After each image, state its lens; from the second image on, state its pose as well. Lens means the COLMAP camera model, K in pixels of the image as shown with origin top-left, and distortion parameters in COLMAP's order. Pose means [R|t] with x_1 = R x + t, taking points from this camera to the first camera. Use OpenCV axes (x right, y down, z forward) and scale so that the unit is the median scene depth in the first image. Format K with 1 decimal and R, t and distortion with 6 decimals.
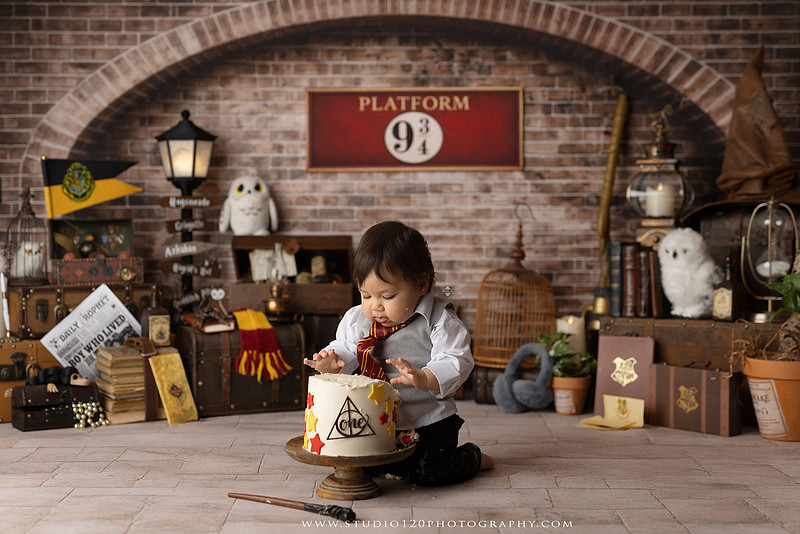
lens RADIAL K [[1199.4, 0, 382.7], [0, 1199.4, 278.8], [0, 0, 1]] dist [0.001186, -0.035873]
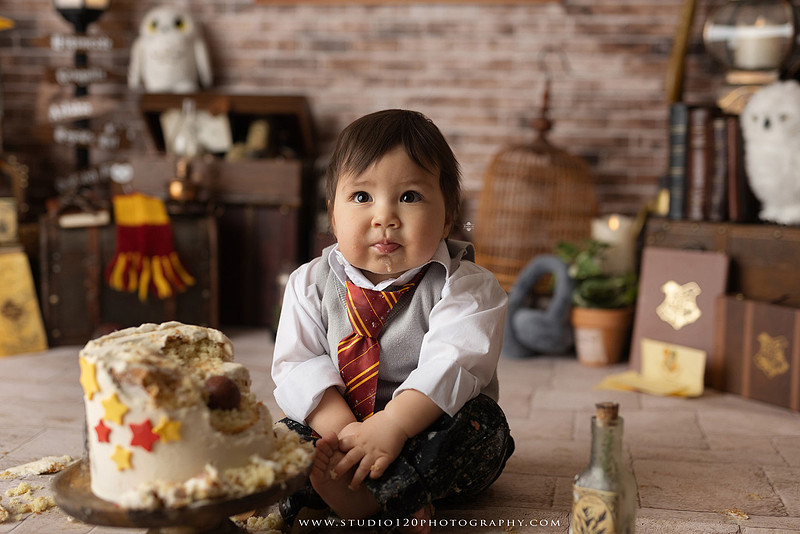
lens RADIAL K [[1165.4, 0, 401.8], [0, 1165.4, 264.1], [0, 0, 1]] dist [-0.003636, 0.016770]
pose [[0.991007, 0.032290, -0.129855, 0.118264], [-0.022239, 0.996696, 0.078121, 0.008634], [0.131948, -0.074530, 0.988451, 0.319951]]
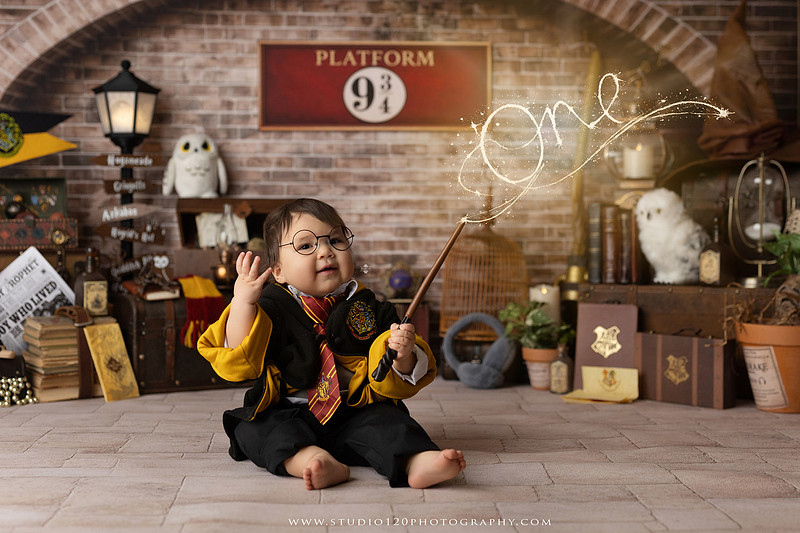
lens RADIAL K [[1165.4, 0, 401.8], [0, 1165.4, 263.6], [0, 0, 1]] dist [-0.003636, 0.016770]
pose [[0.997497, 0.001035, 0.070695, -0.016887], [0.000126, 0.999865, -0.016410, 0.027928], [-0.070702, 0.016378, 0.997363, 0.100334]]
